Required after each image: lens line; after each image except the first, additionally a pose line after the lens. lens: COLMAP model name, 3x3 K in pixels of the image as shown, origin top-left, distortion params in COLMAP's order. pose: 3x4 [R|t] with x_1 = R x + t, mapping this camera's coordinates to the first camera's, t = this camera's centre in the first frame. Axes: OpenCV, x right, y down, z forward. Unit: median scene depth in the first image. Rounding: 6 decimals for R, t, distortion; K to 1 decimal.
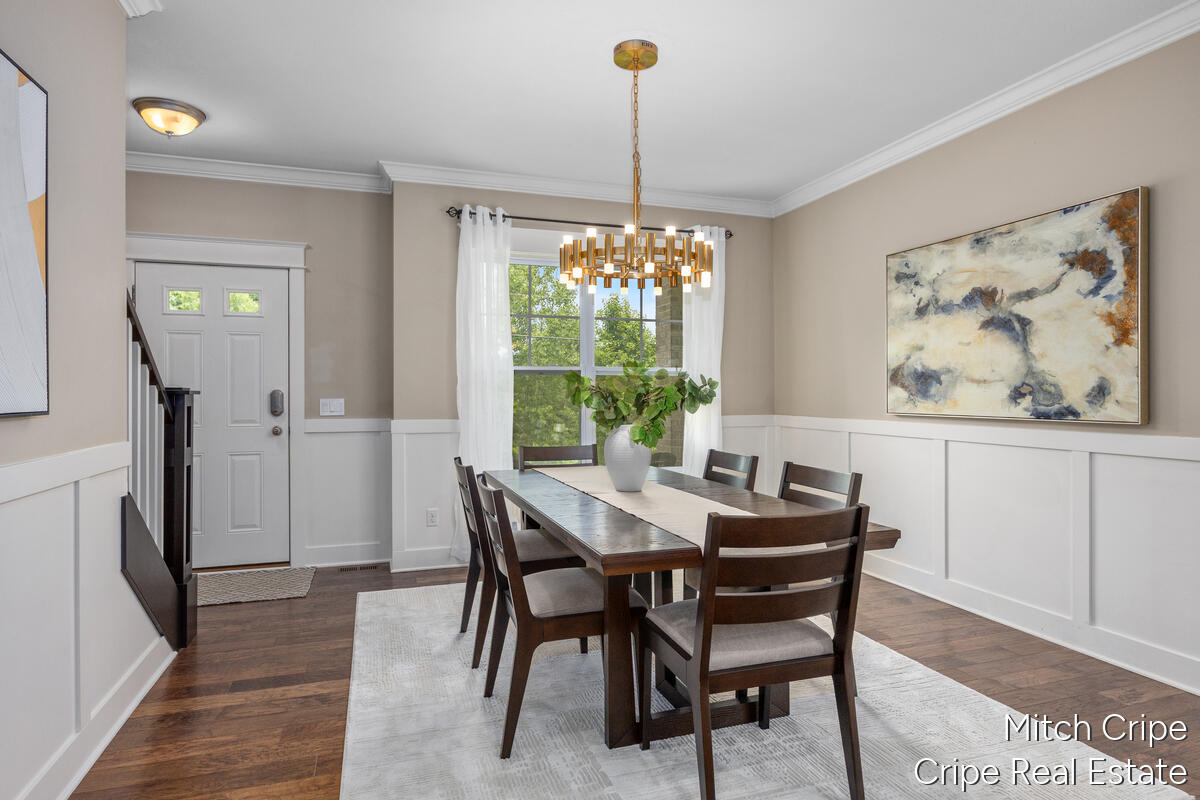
lens RADIAL K [[676.6, 0, 595.6], [0, 676.6, 392.0], [0, 0, 1]] dist [0.000175, -0.000559]
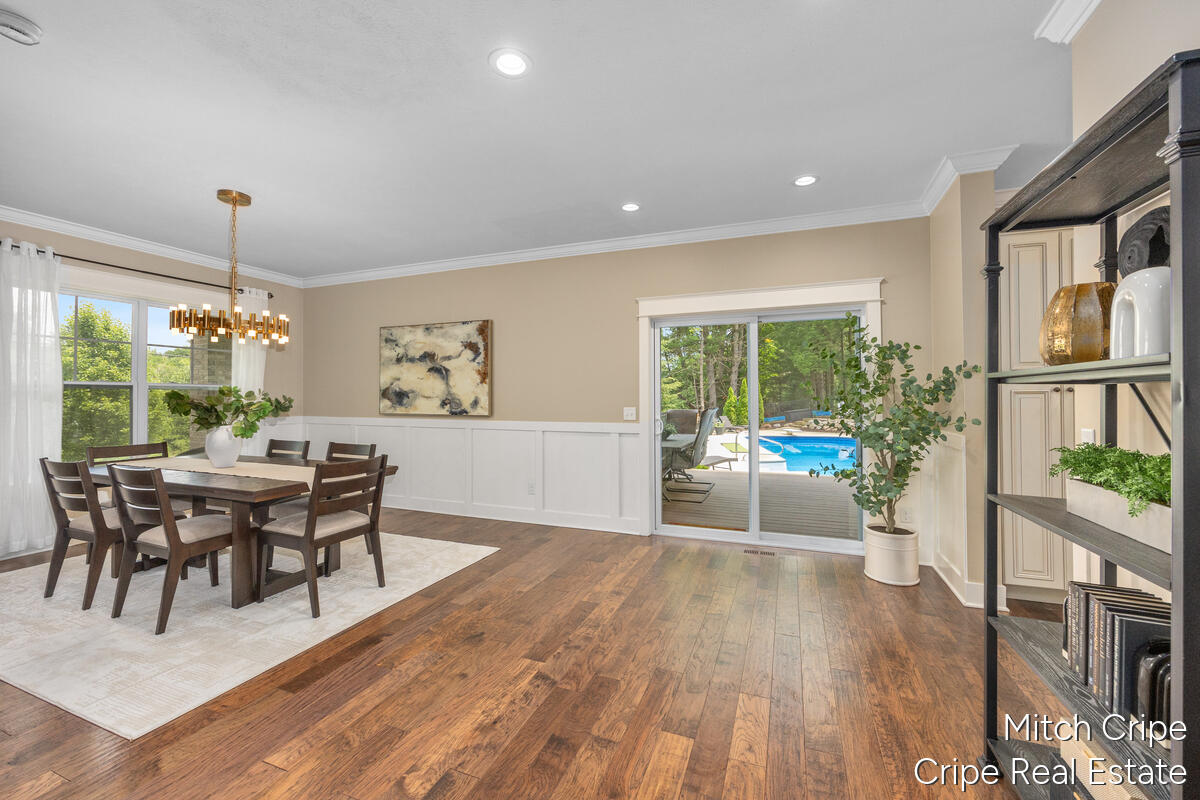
lens RADIAL K [[479.0, 0, 607.2], [0, 479.0, 395.4], [0, 0, 1]] dist [-0.004233, 0.000324]
pose [[0.630698, 0.004996, 0.776012, -0.240693], [-0.003477, 0.999987, -0.003612, -0.020274], [-0.776021, -0.000420, 0.630707, -0.379357]]
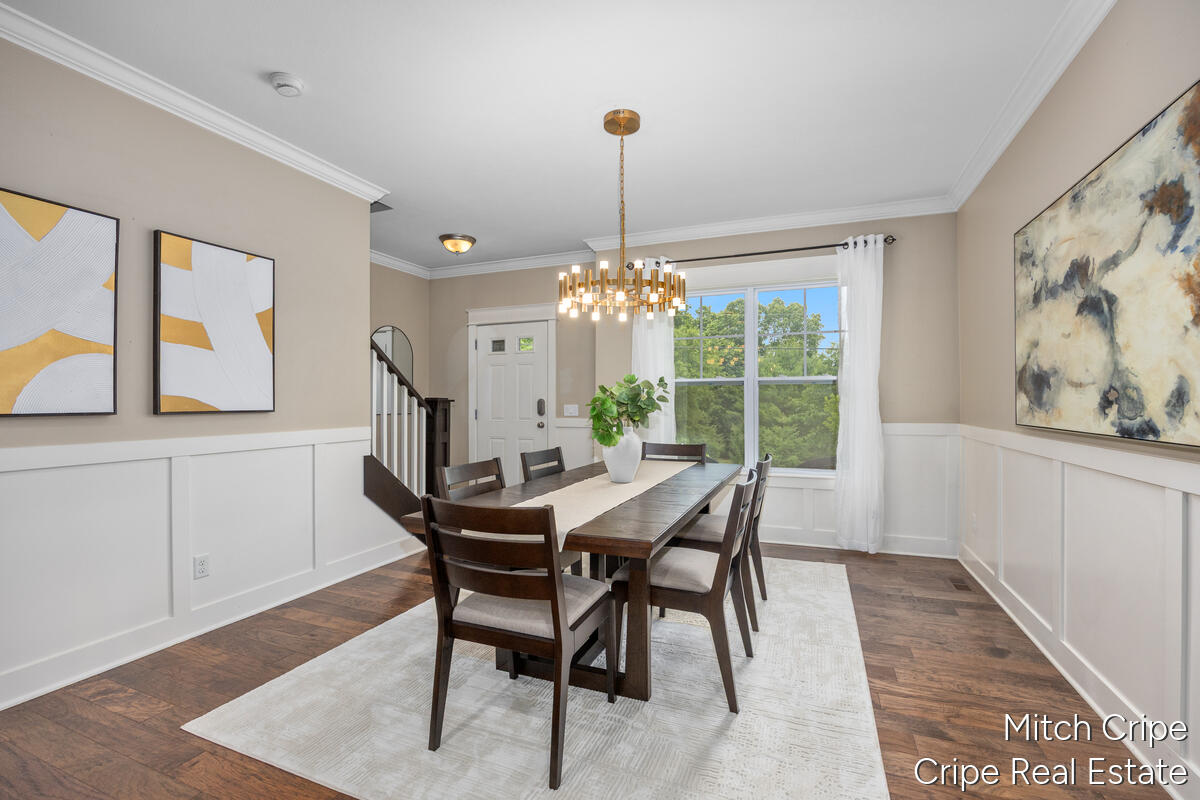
lens RADIAL K [[520.1, 0, 613.0], [0, 520.1, 399.0], [0, 0, 1]] dist [-0.016926, -0.000198]
pose [[0.763678, -0.003071, -0.645590, 0.602993], [0.002992, 0.999995, -0.001217, -0.000927], [0.645591, -0.001003, 0.763683, 0.263223]]
